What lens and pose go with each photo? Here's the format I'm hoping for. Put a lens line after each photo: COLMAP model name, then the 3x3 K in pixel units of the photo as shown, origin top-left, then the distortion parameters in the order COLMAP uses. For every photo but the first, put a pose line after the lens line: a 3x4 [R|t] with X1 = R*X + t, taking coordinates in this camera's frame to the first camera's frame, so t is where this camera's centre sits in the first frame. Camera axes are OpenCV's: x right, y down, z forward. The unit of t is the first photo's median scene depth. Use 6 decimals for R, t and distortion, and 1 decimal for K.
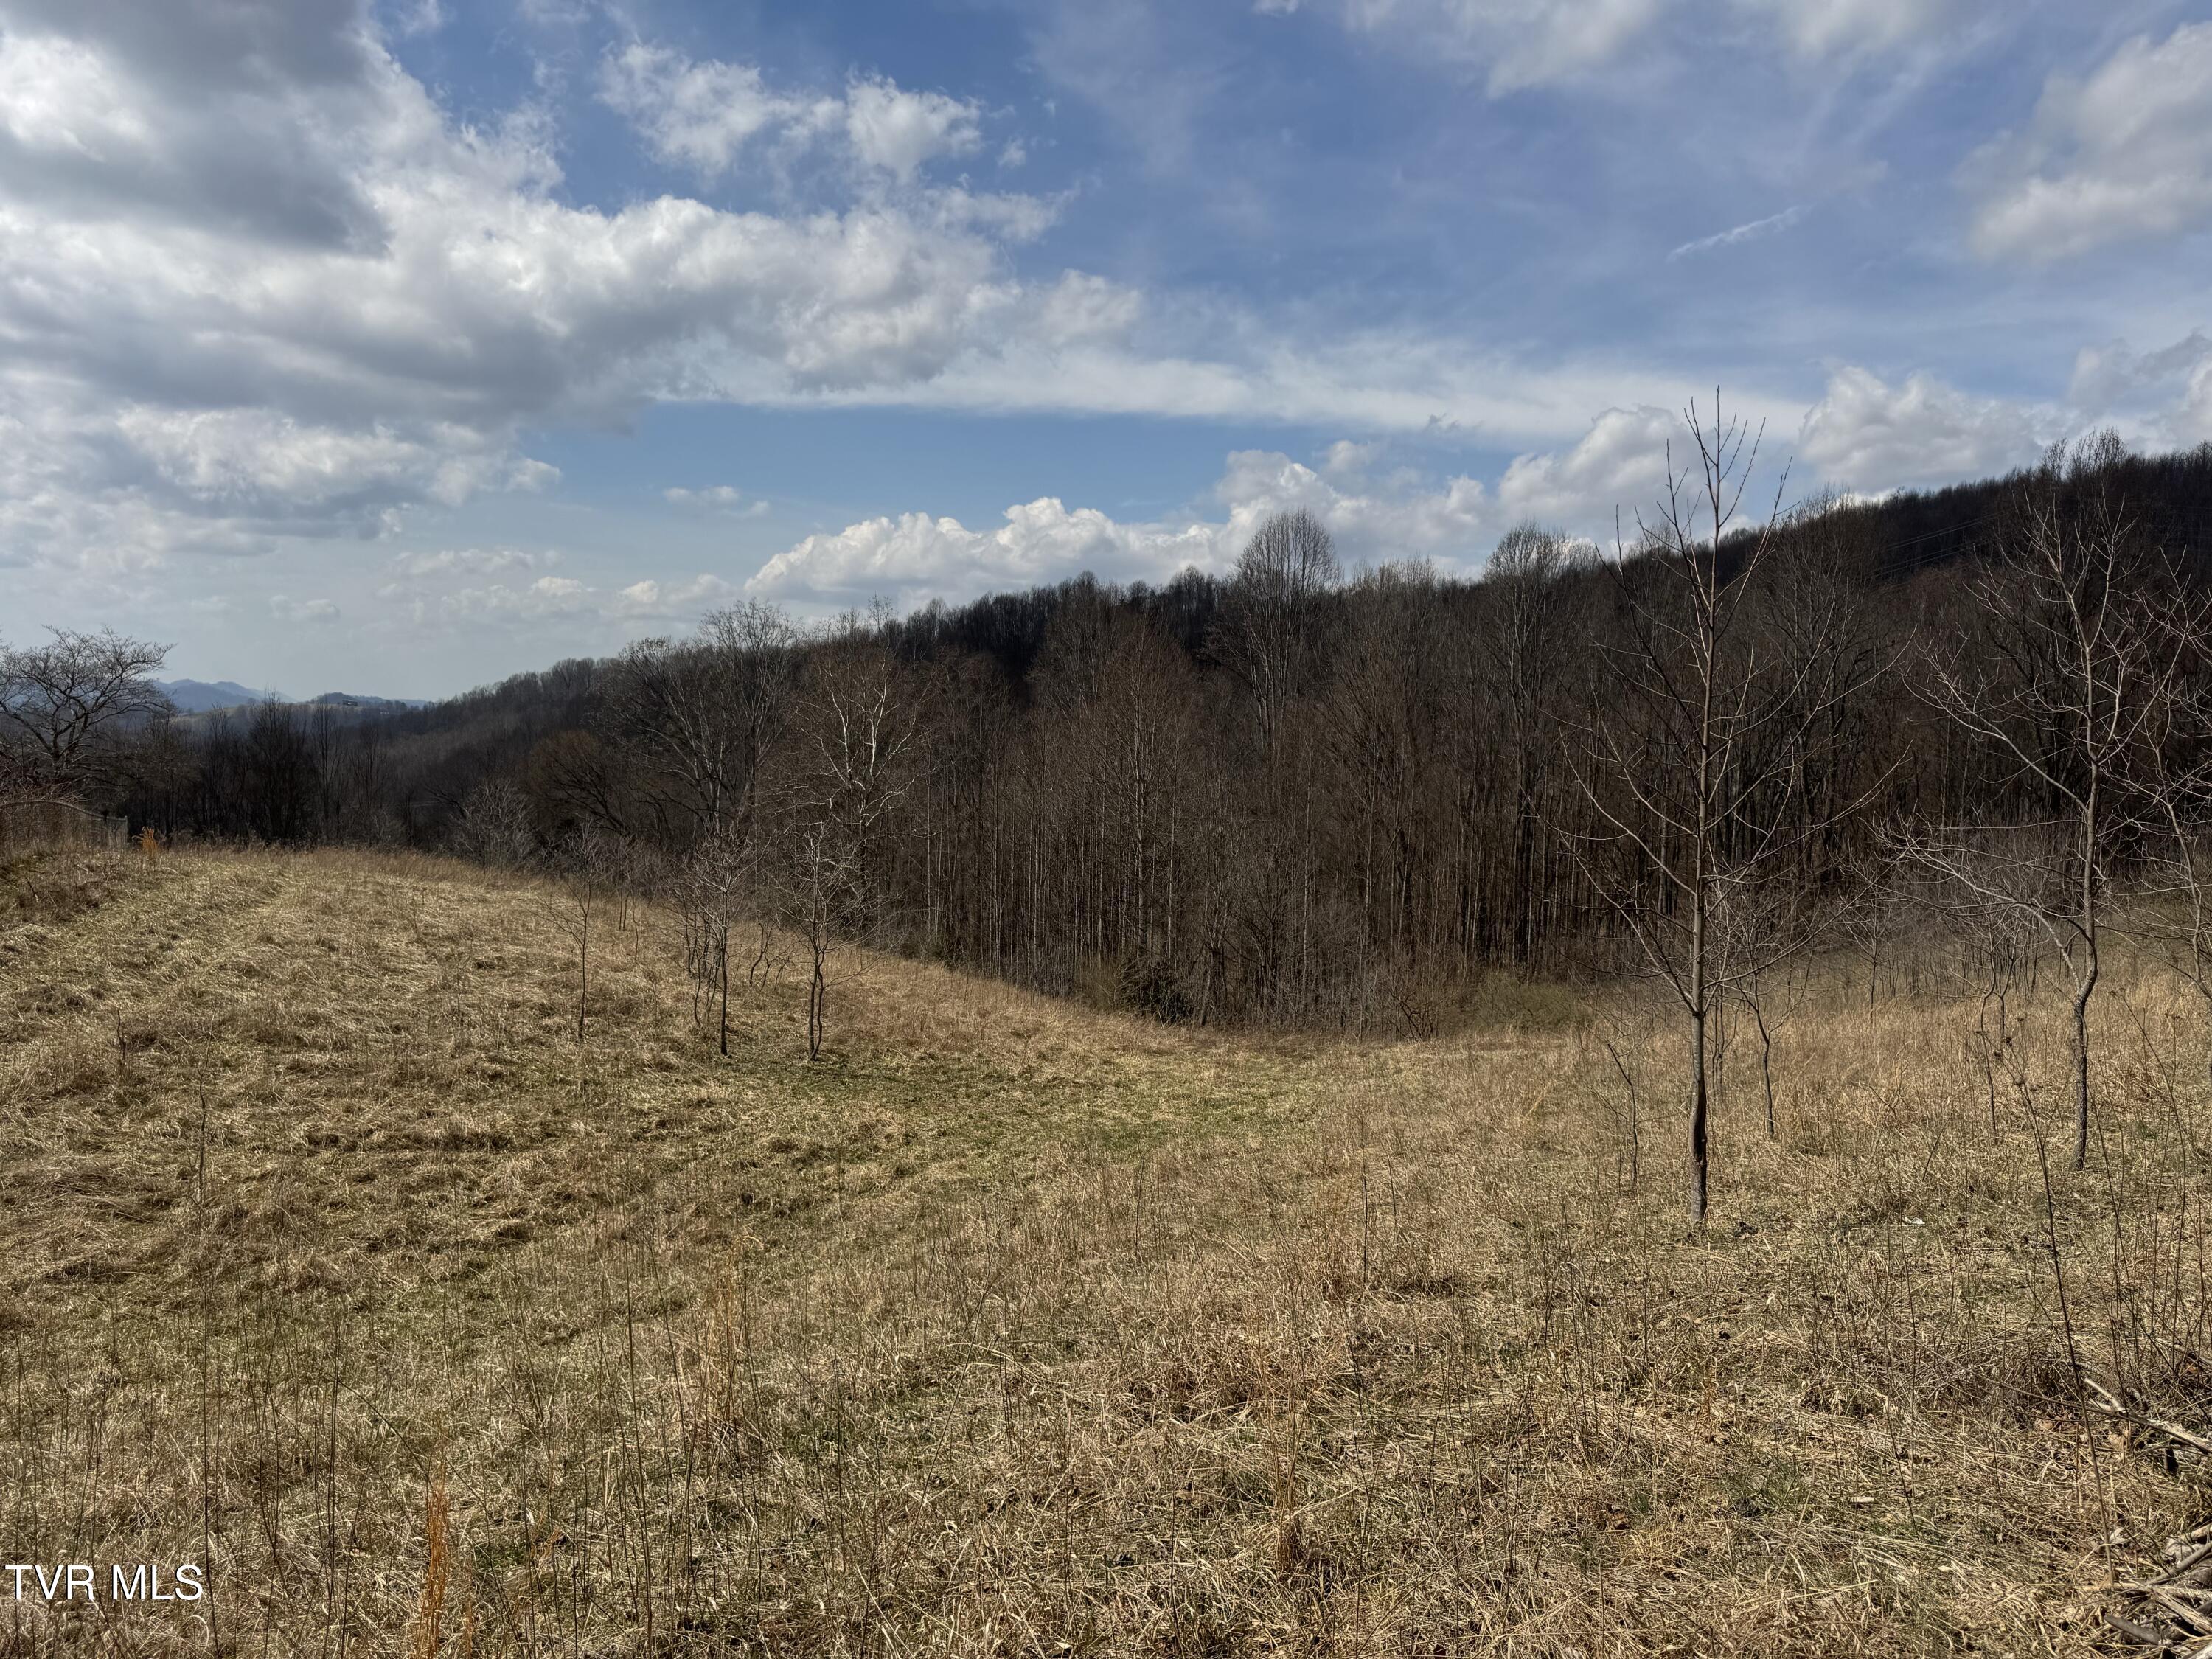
lens RADIAL K [[1535.5, 0, 1108.5], [0, 1535.5, 811.8], [0, 0, 1]] dist [0.069014, -0.085400]
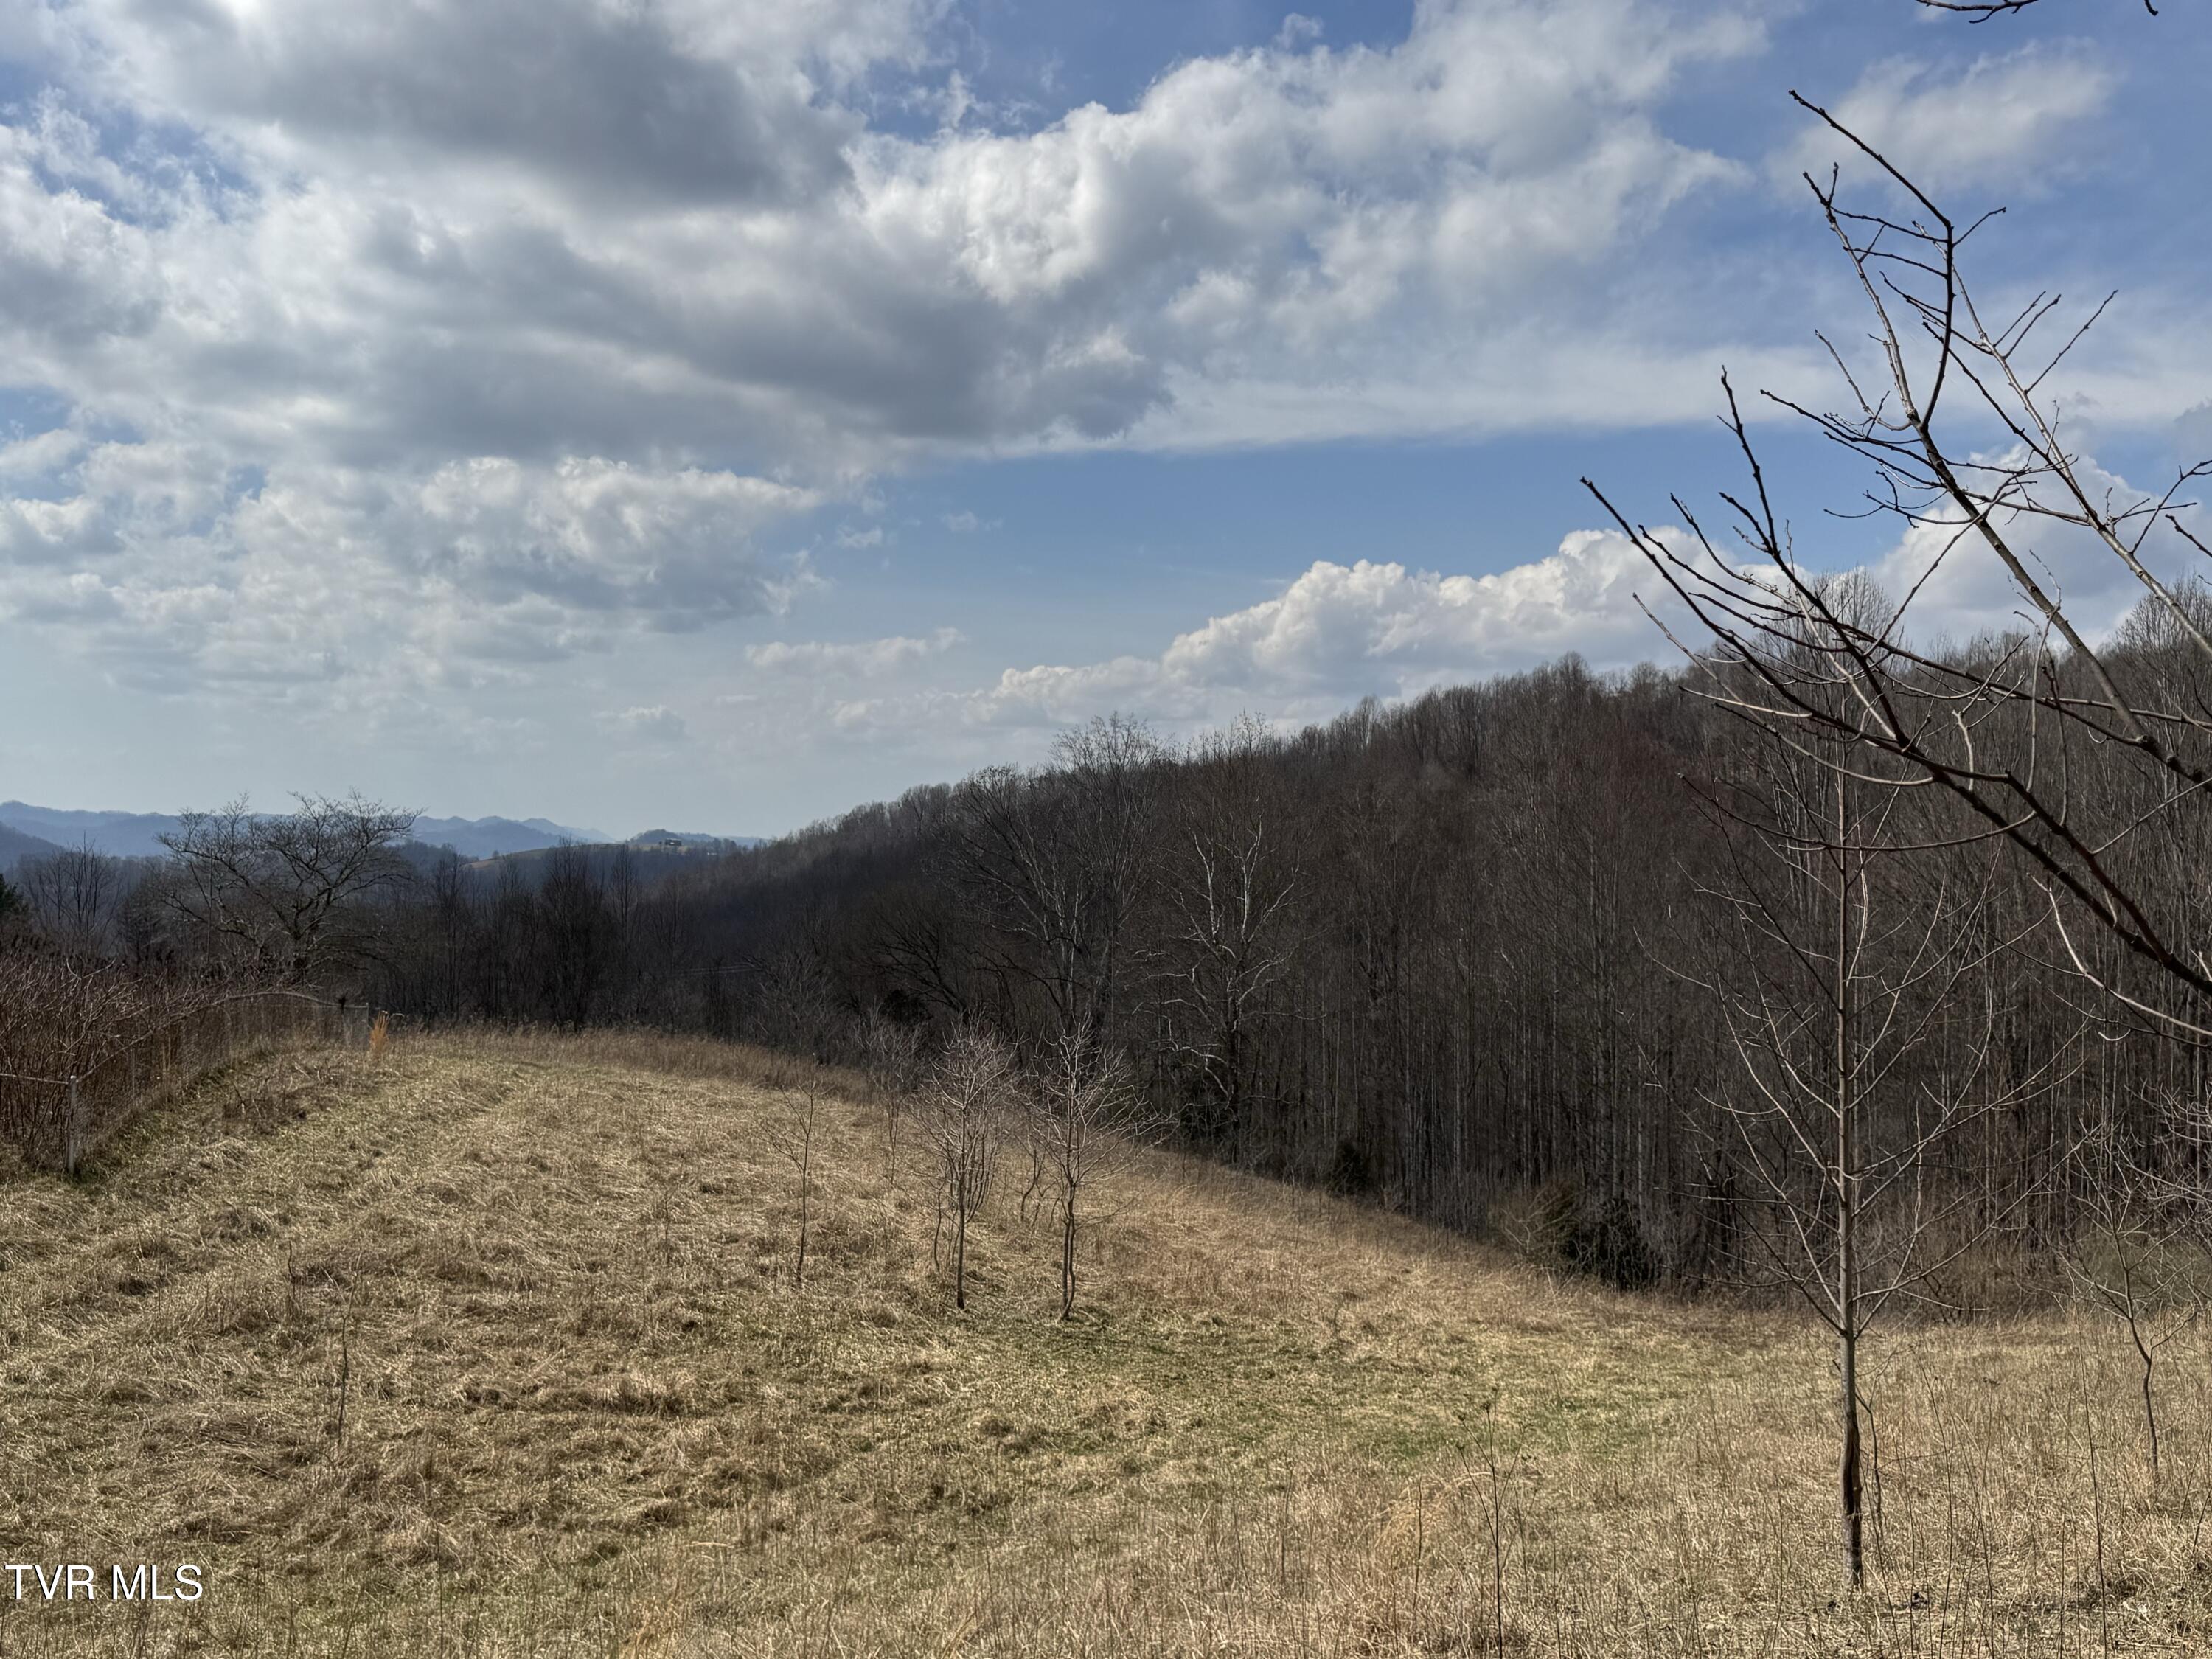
lens RADIAL K [[2091.4, 0, 1126.1], [0, 2091.4, 852.6], [0, 0, 1]] dist [0.179686, -0.330187]
pose [[0.967456, -0.014120, -0.252645, 0.139285], [0.000580, 0.998563, -0.053589, -0.028584], [0.253039, 0.051698, 0.966074, -0.088083]]
